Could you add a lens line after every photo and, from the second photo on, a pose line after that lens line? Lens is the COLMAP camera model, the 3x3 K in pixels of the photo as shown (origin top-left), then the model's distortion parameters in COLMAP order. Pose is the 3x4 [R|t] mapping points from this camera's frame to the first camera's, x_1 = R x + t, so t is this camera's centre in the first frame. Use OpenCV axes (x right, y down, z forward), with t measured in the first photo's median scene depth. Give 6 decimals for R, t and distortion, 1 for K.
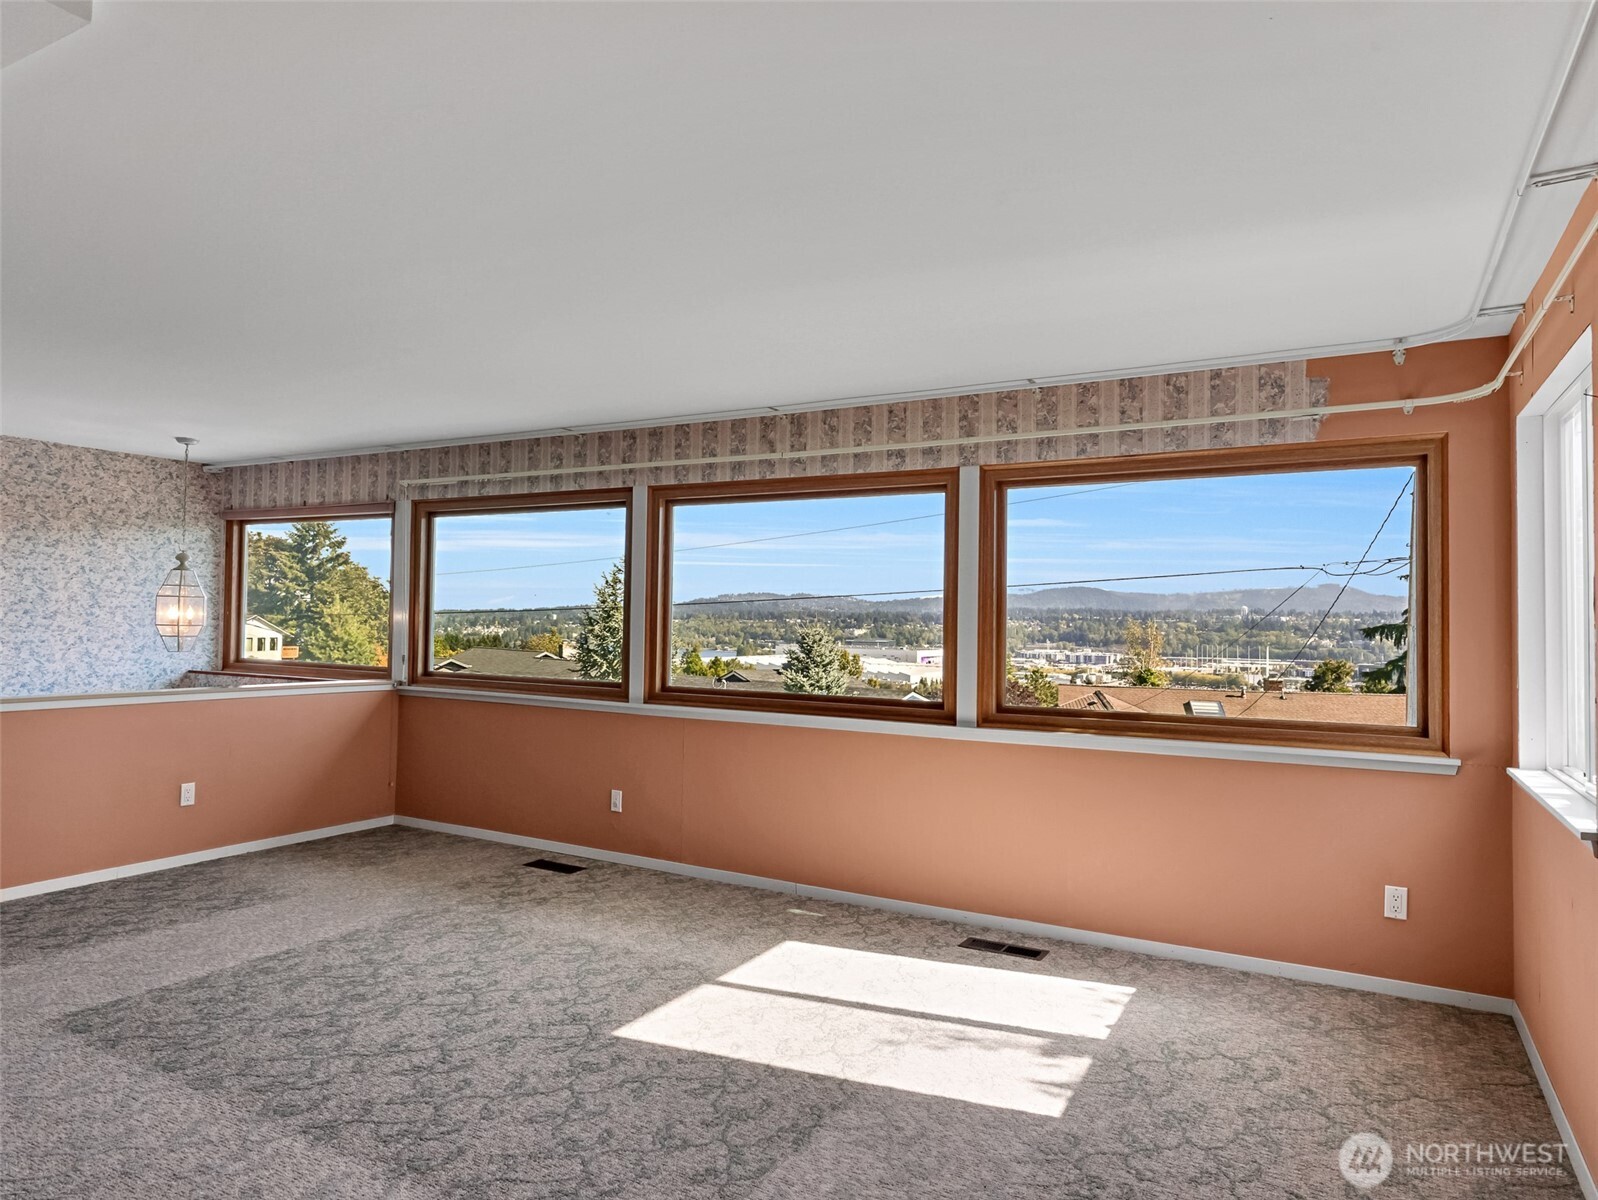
lens RADIAL K [[988.9, 0, 799.0], [0, 988.9, 600.0], [0, 0, 1]] dist [0.020741, 0.000977]
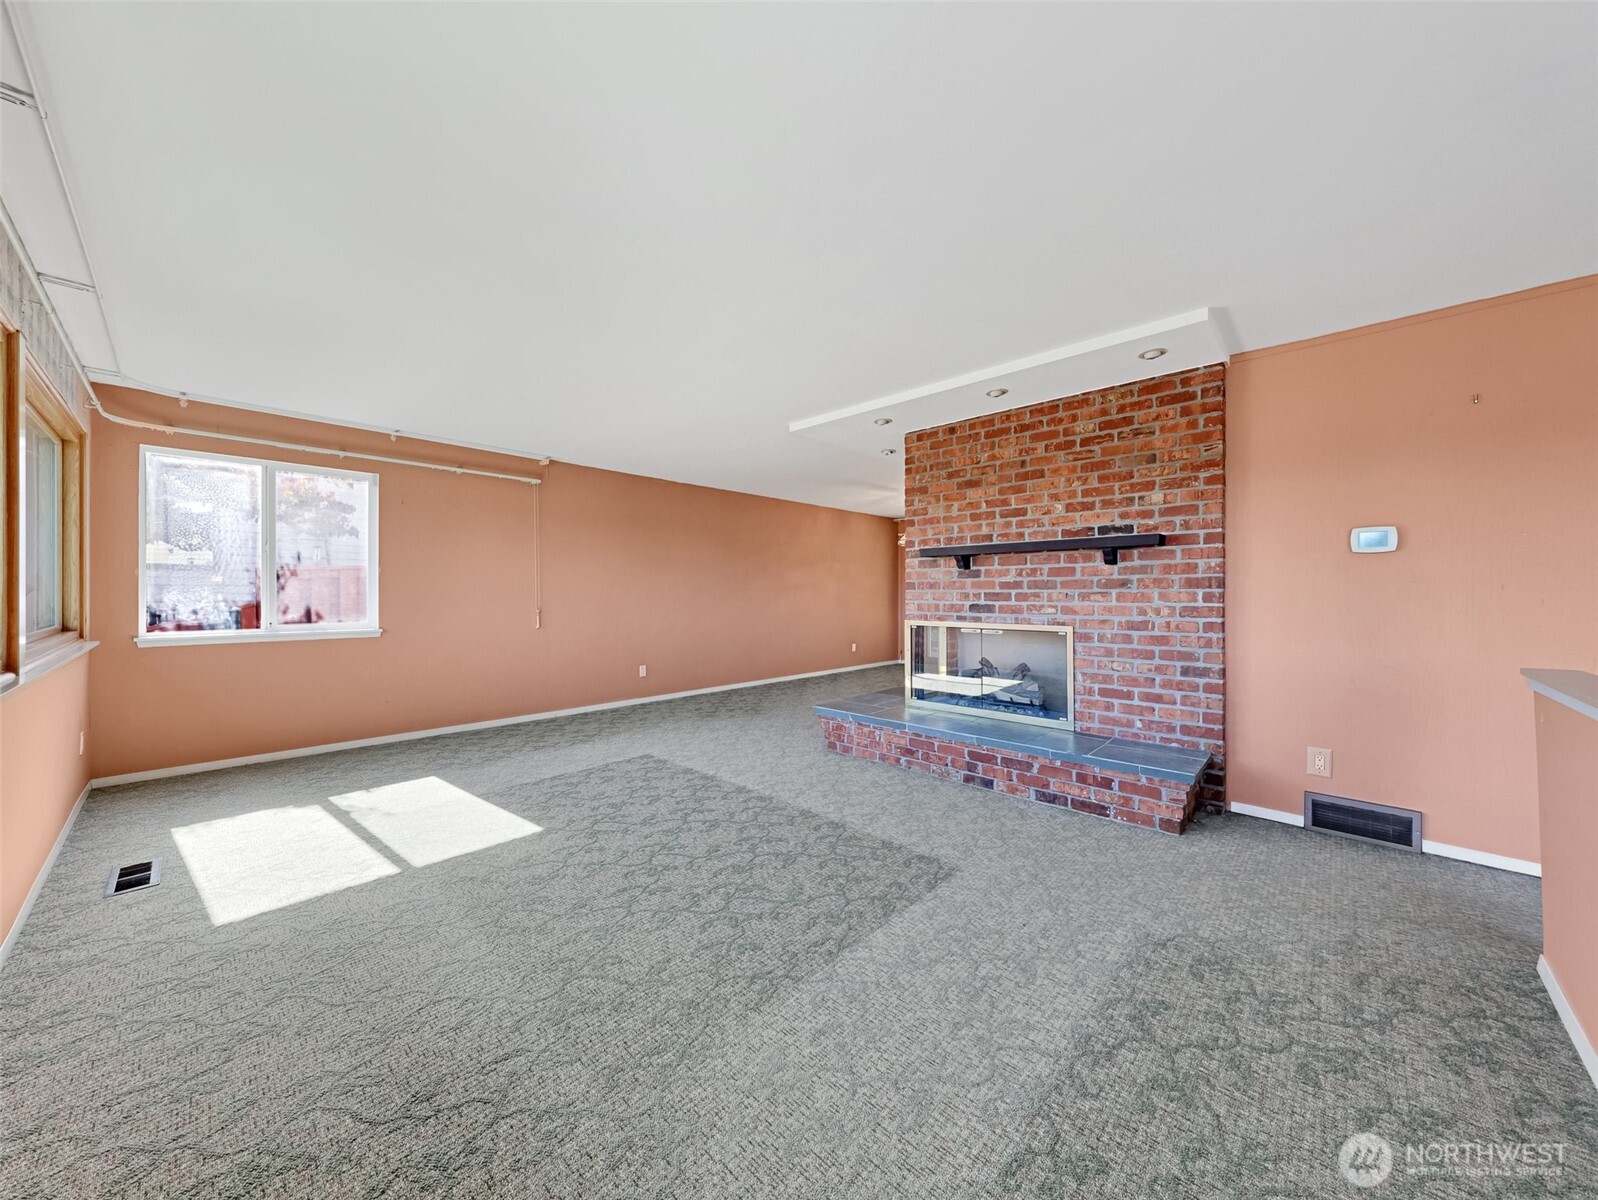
lens RADIAL K [[575.0, 0, 799.0], [0, 575.0, 600.0], [0, 0, 1]] dist [-0.000415, -0.000026]
pose [[-0.968680, -0.022497, 0.247291, -0.561246], [-0.024266, 0.999697, -0.004105, 0.062837], [-0.247124, -0.009977, -0.968932, 1.374174]]
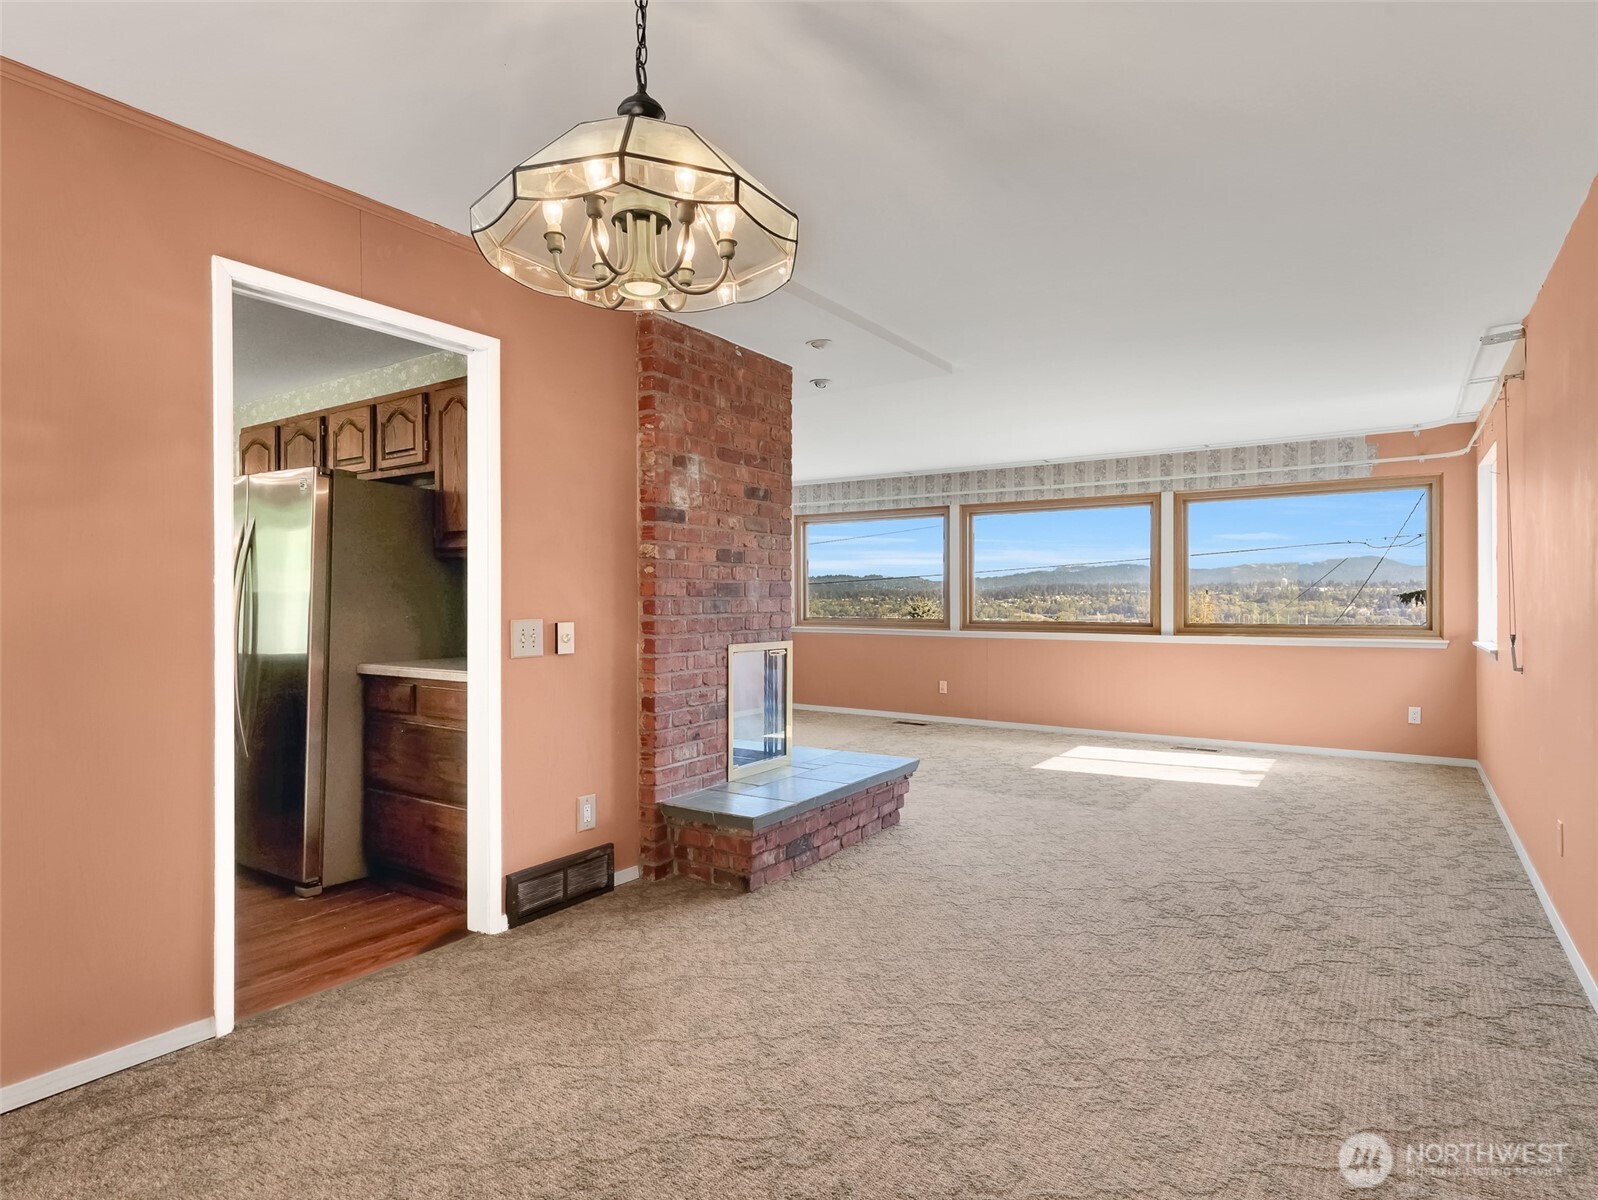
lens RADIAL K [[853.0, 0, 799.0], [0, 853.0, 600.0], [0, 0, 1]] dist [0.003600, 0.000315]
pose [[0.995136, -0.016456, -0.097131, -0.375950], [0.018671, 0.999585, 0.021944, 0.016852], [0.096729, -0.023651, 0.995030, -0.669982]]
